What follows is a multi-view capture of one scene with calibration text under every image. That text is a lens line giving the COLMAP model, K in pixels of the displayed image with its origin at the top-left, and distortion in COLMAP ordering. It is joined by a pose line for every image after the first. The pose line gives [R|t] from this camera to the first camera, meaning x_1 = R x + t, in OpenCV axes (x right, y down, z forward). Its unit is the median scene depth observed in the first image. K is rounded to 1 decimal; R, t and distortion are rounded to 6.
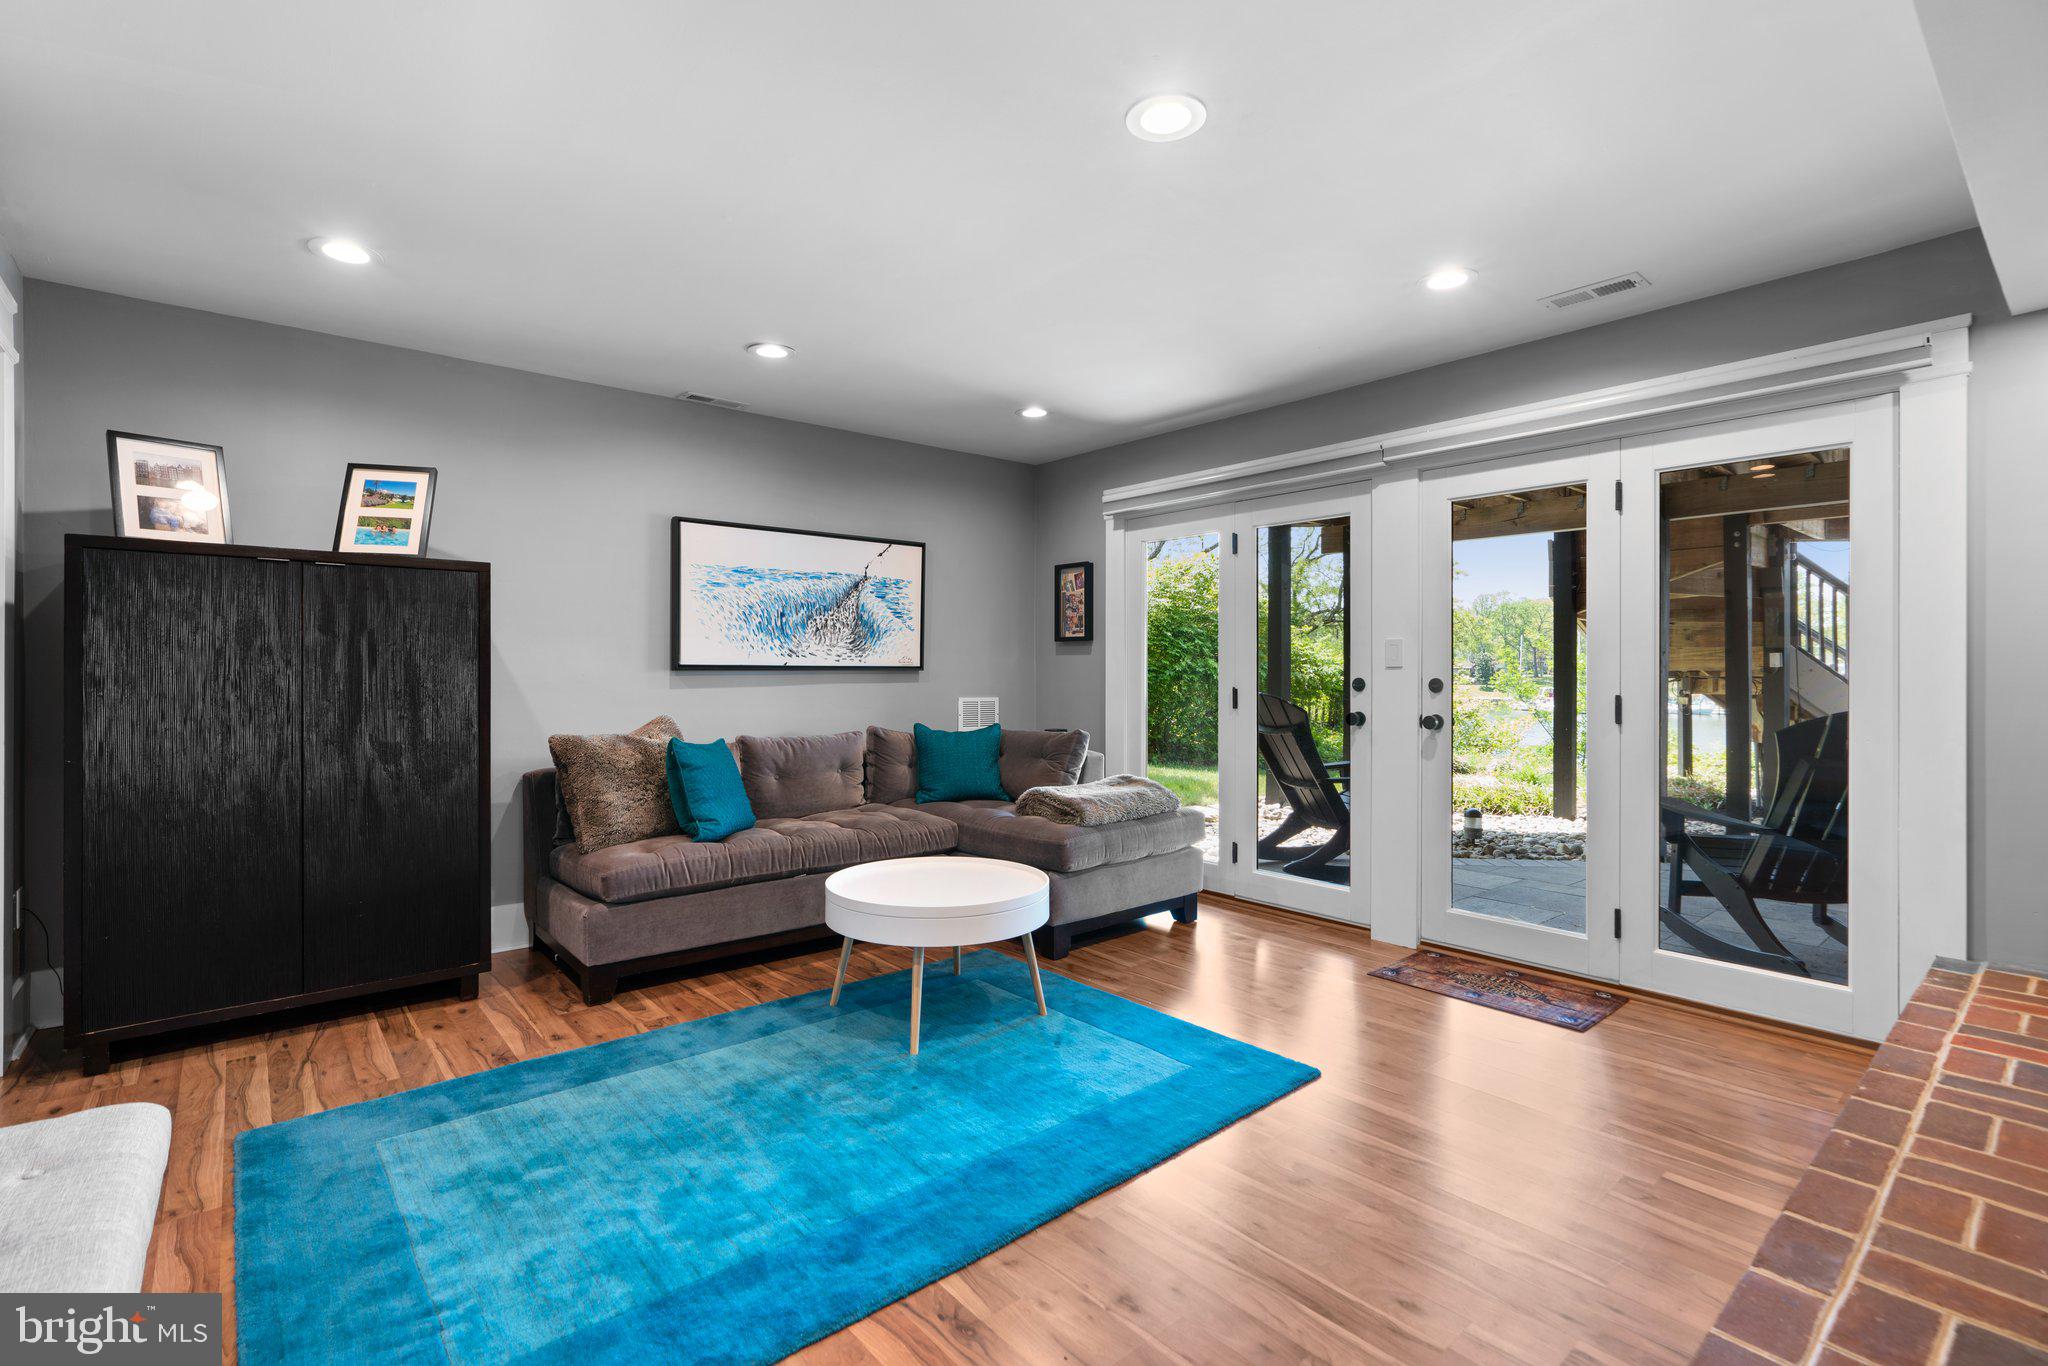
lens RADIAL K [[926.3, 0, 1024.0], [0, 926.3, 683.0], [0, 0, 1]] dist [-0.000775, 0.000113]
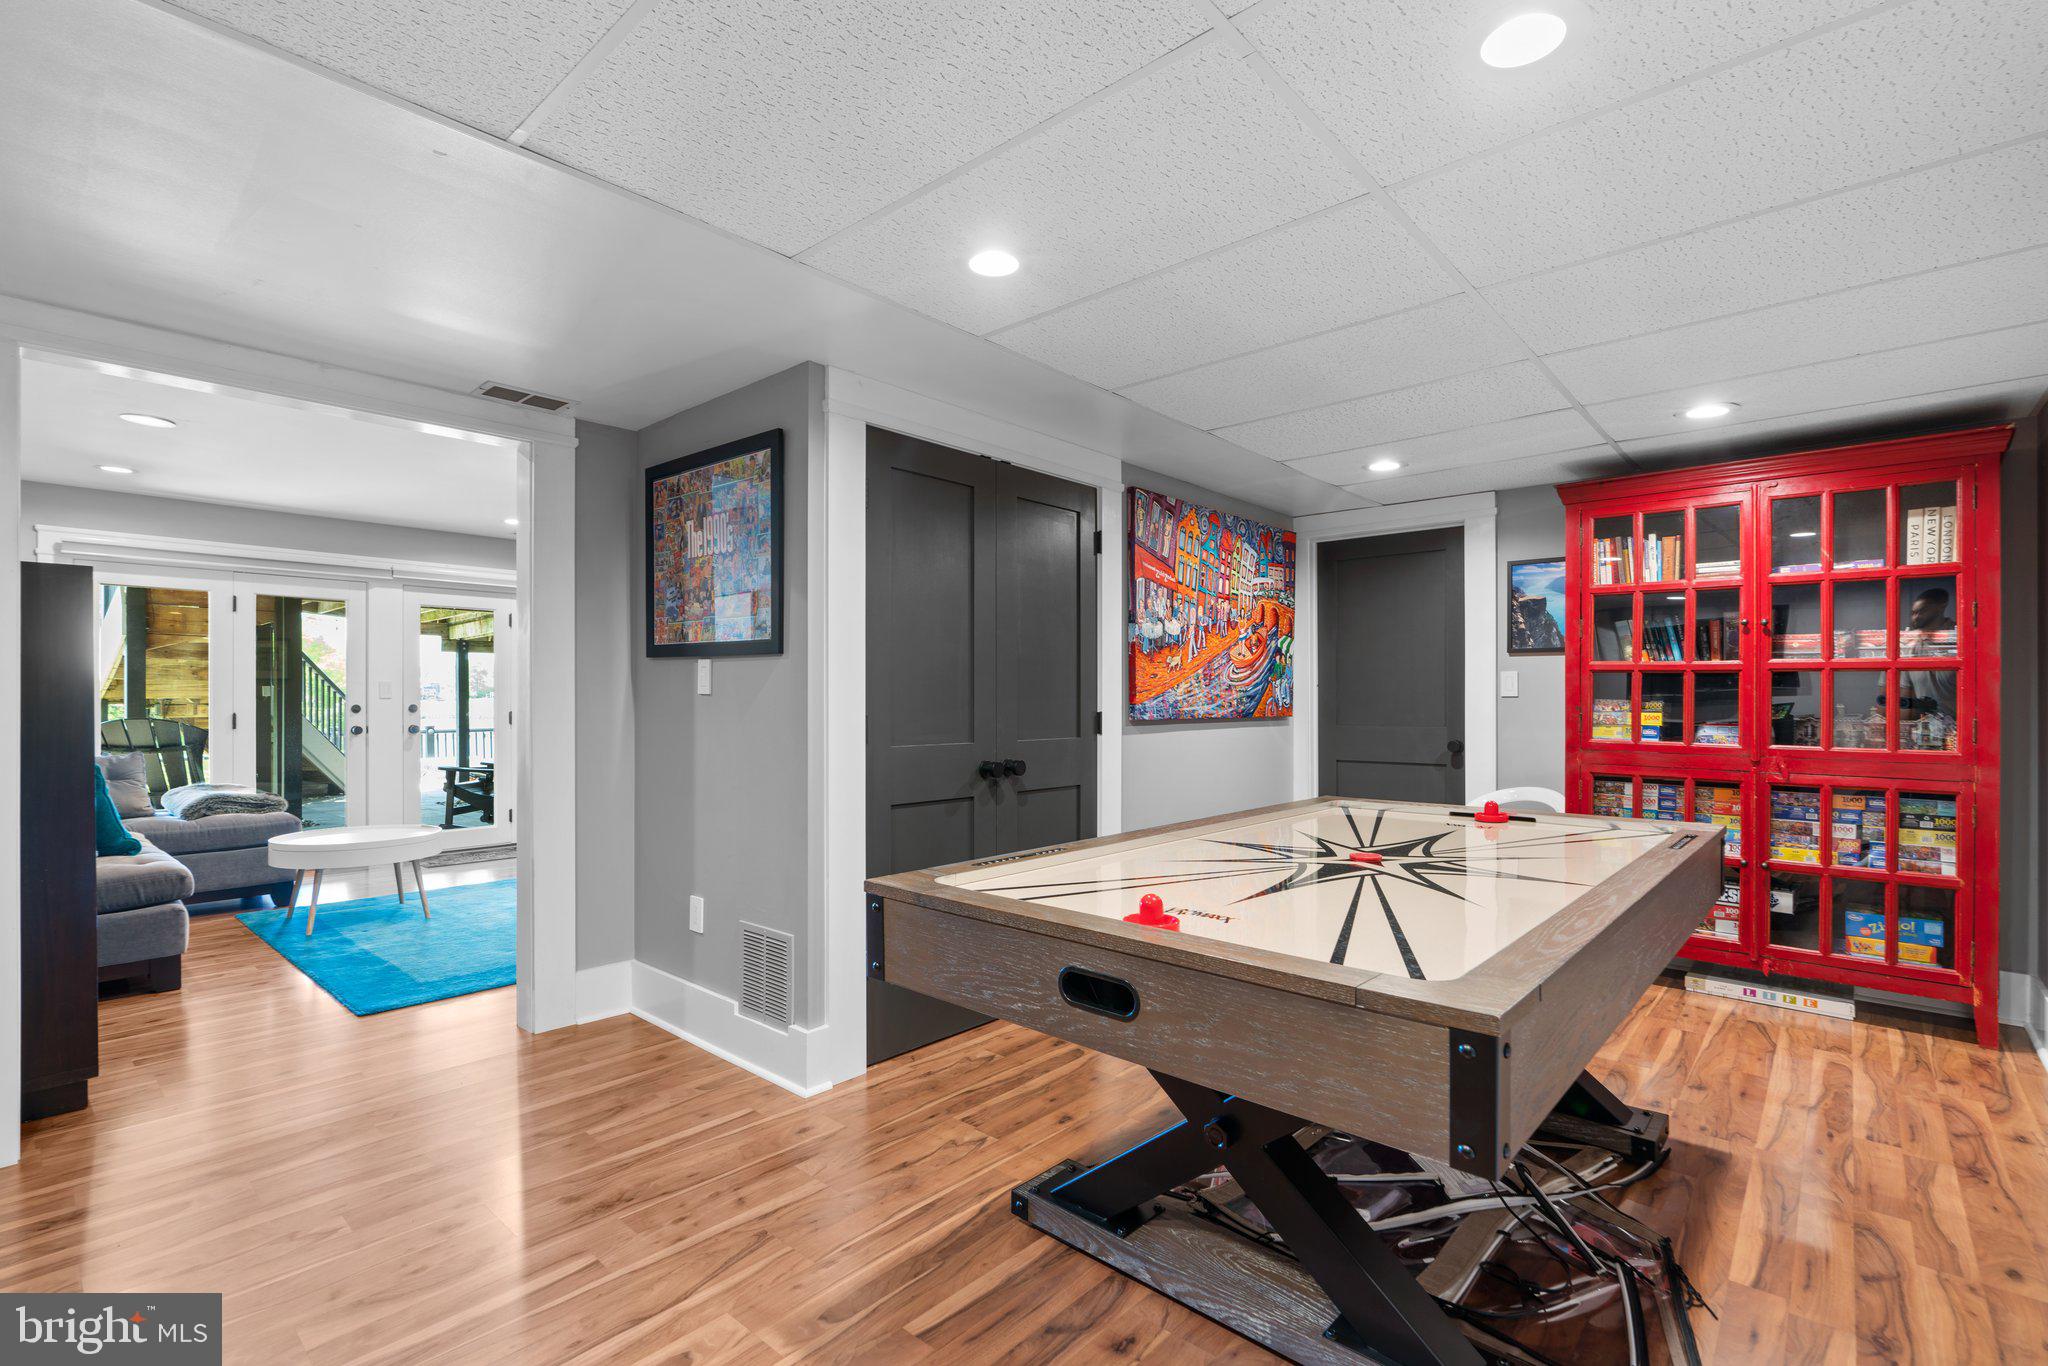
lens RADIAL K [[936.9, 0, 1020.6], [0, 936.9, 700.7], [0, 0, 1]] dist [-0.000595, 0.000013]
pose [[-0.131458, -0.002970, 0.991317, -1.463577], [0.010750, 0.999932, 0.004422, -0.007506], [-0.991263, 0.011238, -0.131417, 0.084041]]
